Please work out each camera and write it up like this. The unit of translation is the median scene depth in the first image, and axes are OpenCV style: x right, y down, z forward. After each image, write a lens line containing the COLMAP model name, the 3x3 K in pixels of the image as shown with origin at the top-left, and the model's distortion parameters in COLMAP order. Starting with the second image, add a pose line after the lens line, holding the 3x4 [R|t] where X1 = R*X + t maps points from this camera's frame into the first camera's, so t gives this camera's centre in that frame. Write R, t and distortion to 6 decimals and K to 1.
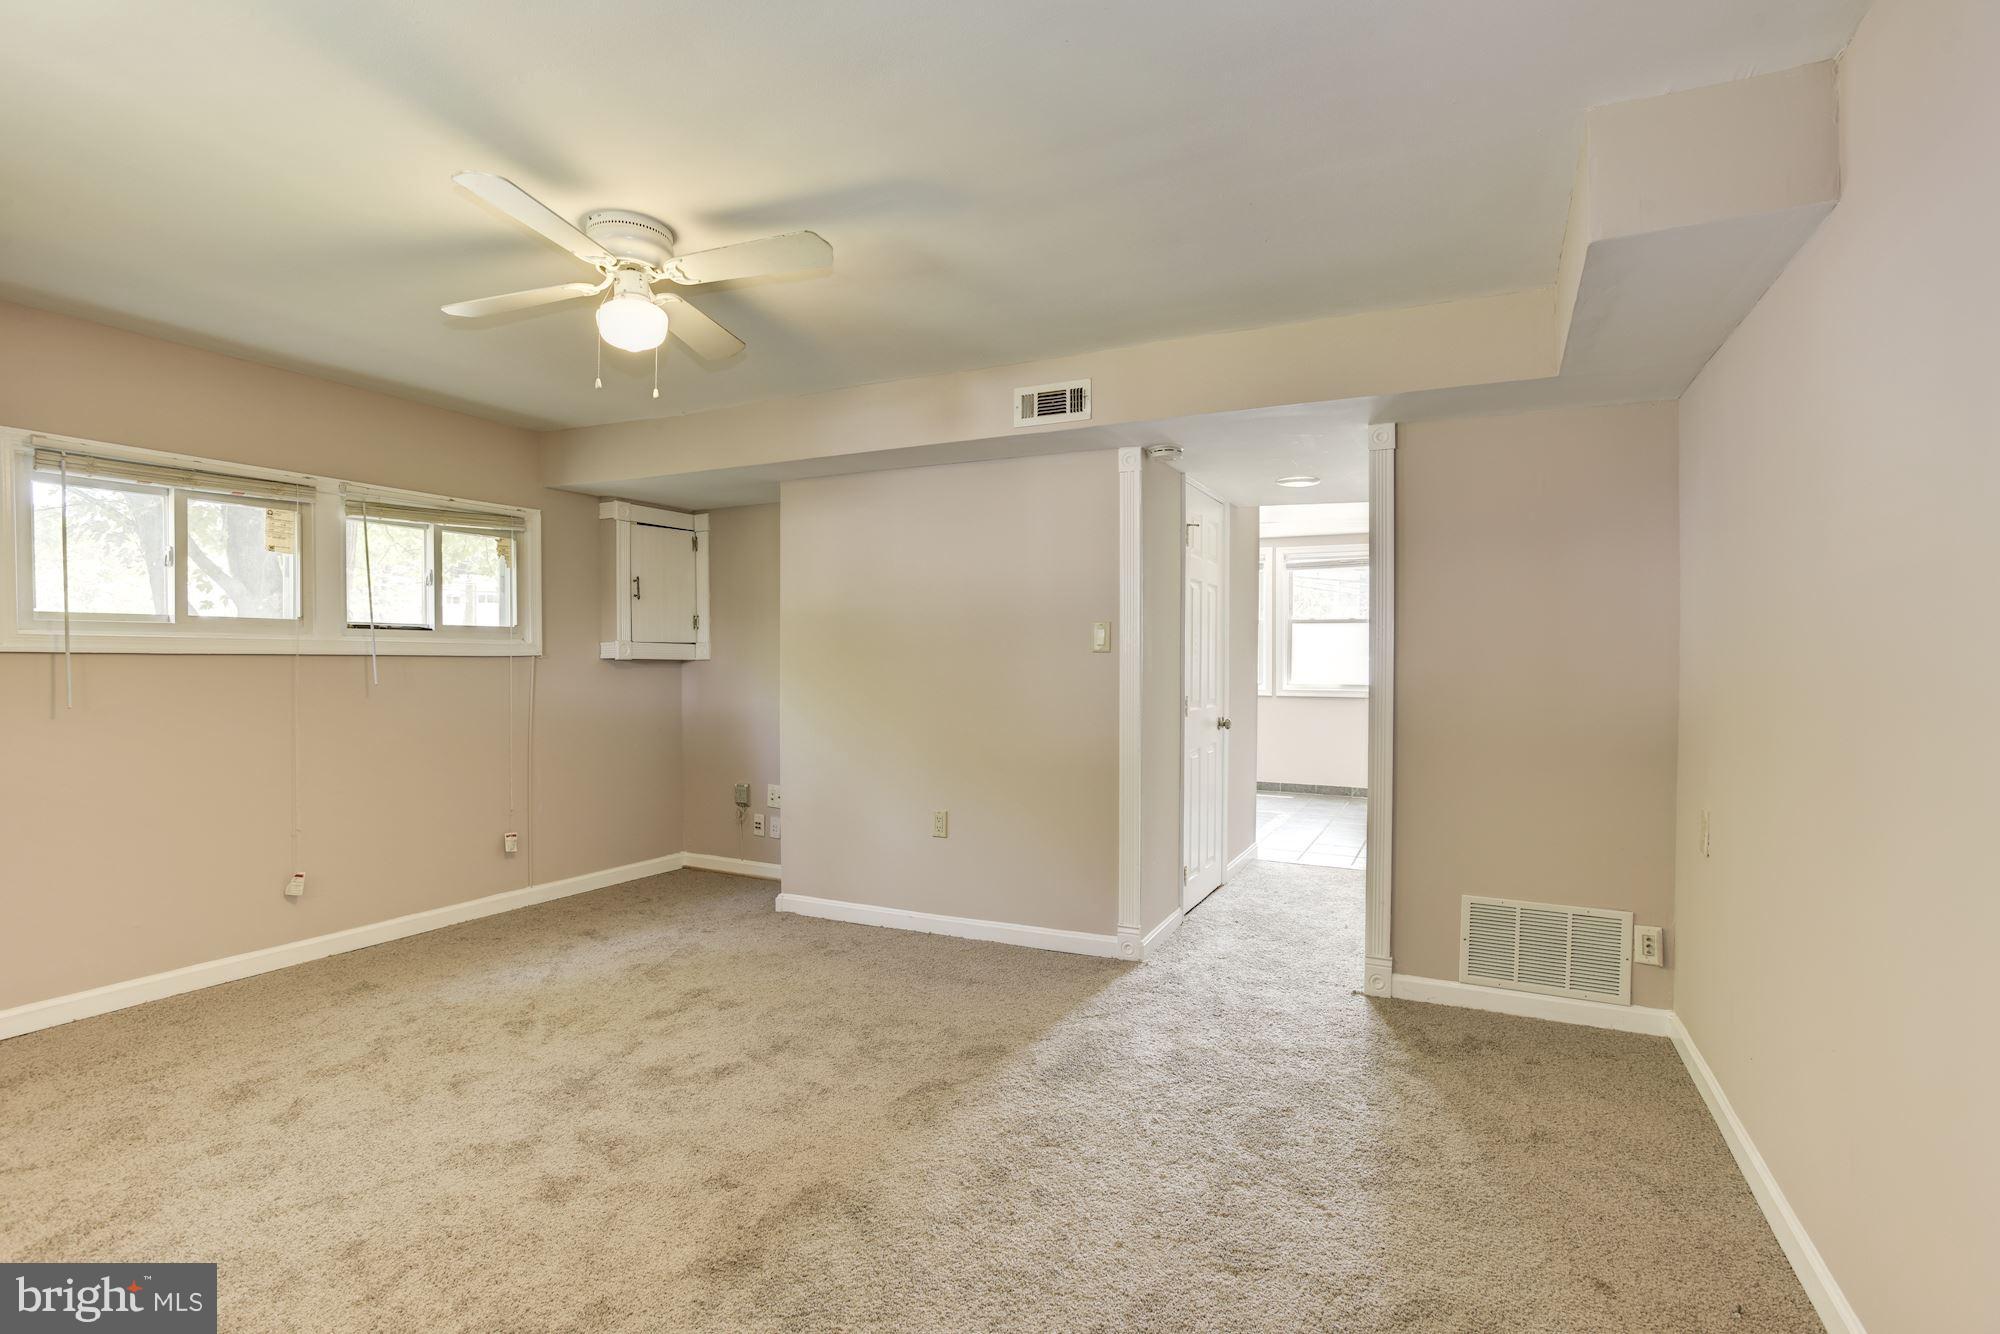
lens RADIAL K [[975.3, 0, 981.0], [0, 975.3, 665.2], [0, 0, 1]] dist [-0.022713, 0.027060]
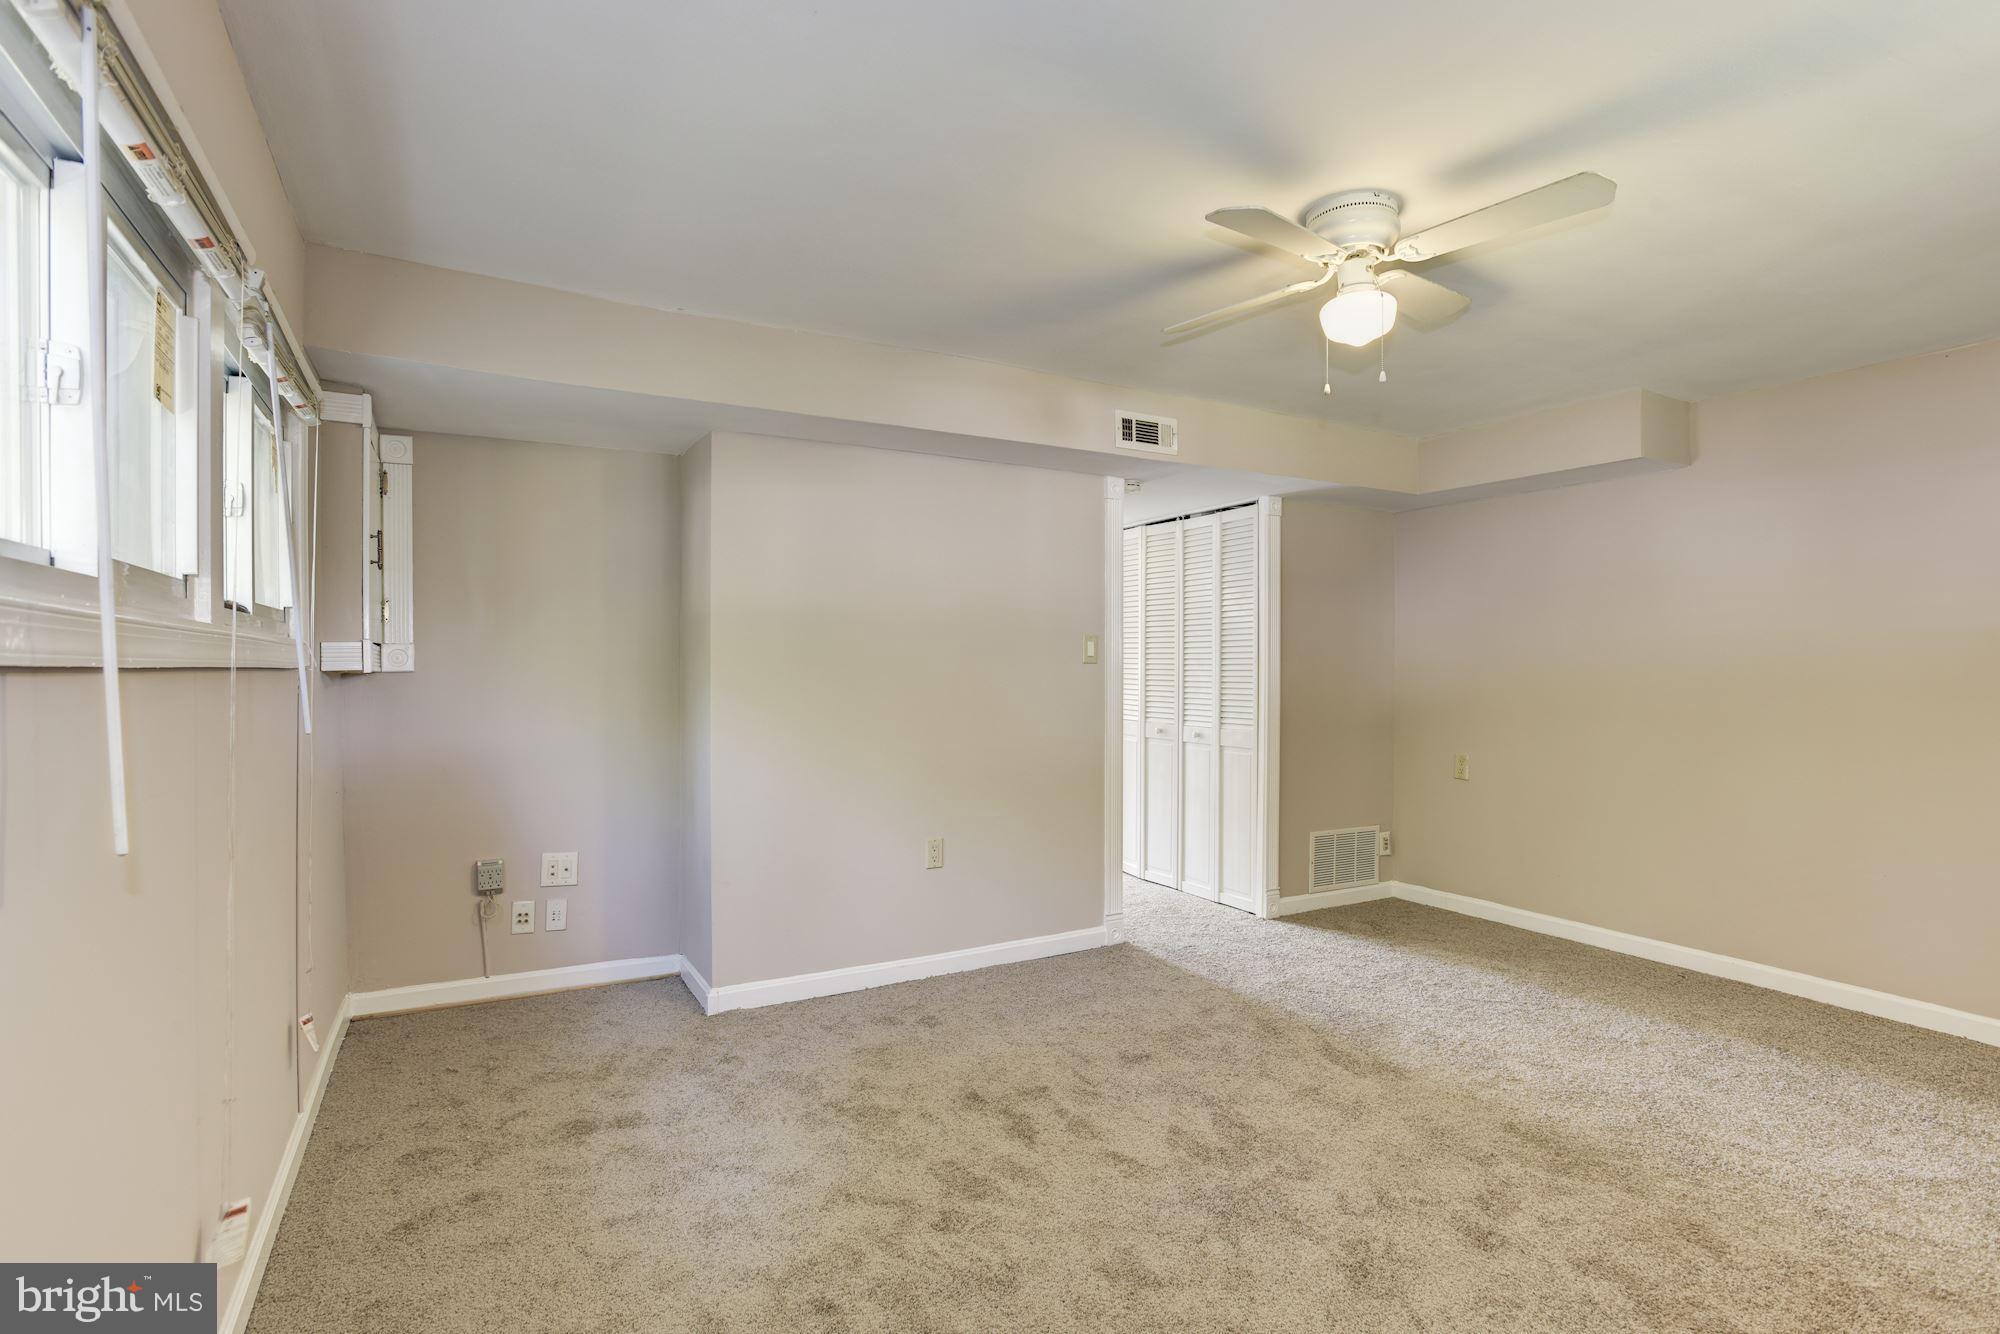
lens RADIAL K [[975.3, 0, 981.0], [0, 975.3, 665.2], [0, 0, 1]] dist [-0.022713, 0.027060]
pose [[0.559562, 0.005384, 0.828771, -0.910685], [0.004971, 0.999939, -0.009852, -0.001961], [-0.828773, 0.009633, 0.559502, 0.544954]]
